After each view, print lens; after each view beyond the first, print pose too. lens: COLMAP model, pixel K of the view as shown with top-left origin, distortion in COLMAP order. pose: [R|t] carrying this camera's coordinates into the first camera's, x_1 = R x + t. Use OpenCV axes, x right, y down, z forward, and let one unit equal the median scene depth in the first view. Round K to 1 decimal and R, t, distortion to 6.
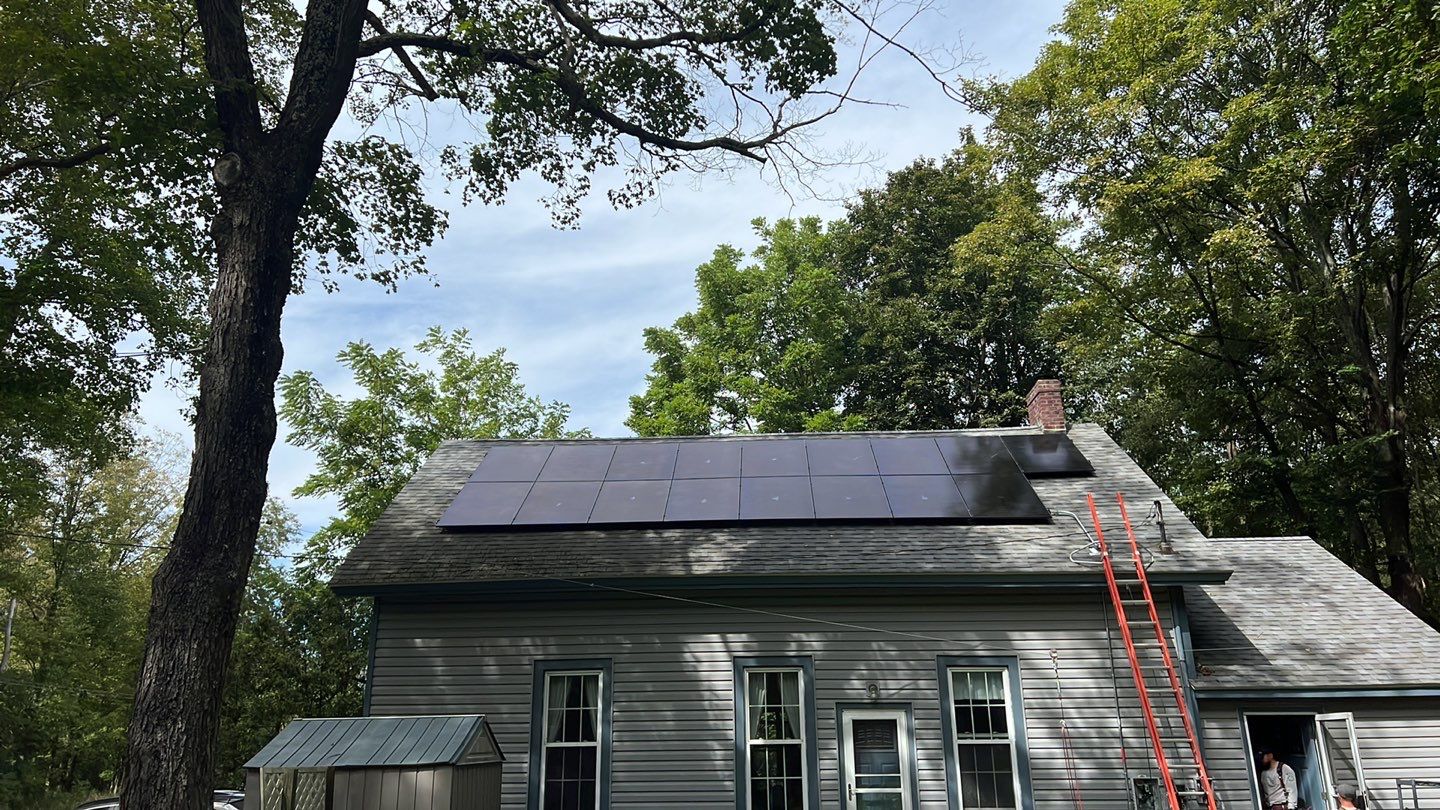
lens RADIAL K [[1017.9, 0, 720.8], [0, 1017.9, 393.5], [0, 0, 1]] dist [0.049414, -0.070234]
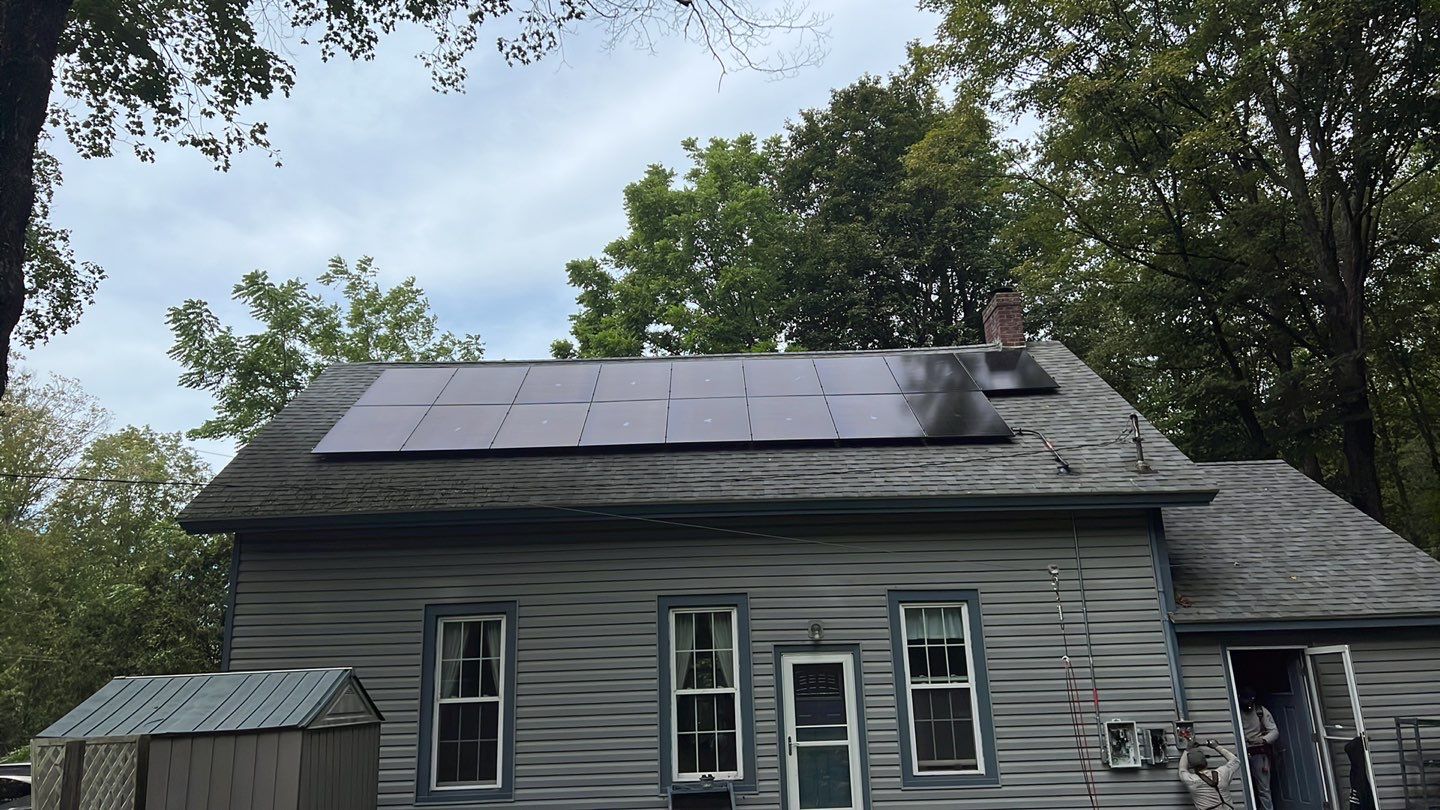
lens RADIAL K [[1009.9, 0, 720.0], [0, 1009.9, 405.0], [0, 0, 1]] dist [0.034966, -0.041148]
pose [[0.998468, -0.007169, 0.054872, 0.019139], [0.004220, 0.998550, 0.053673, 0.047860], [-0.055177, -0.053360, 0.997050, 0.143474]]
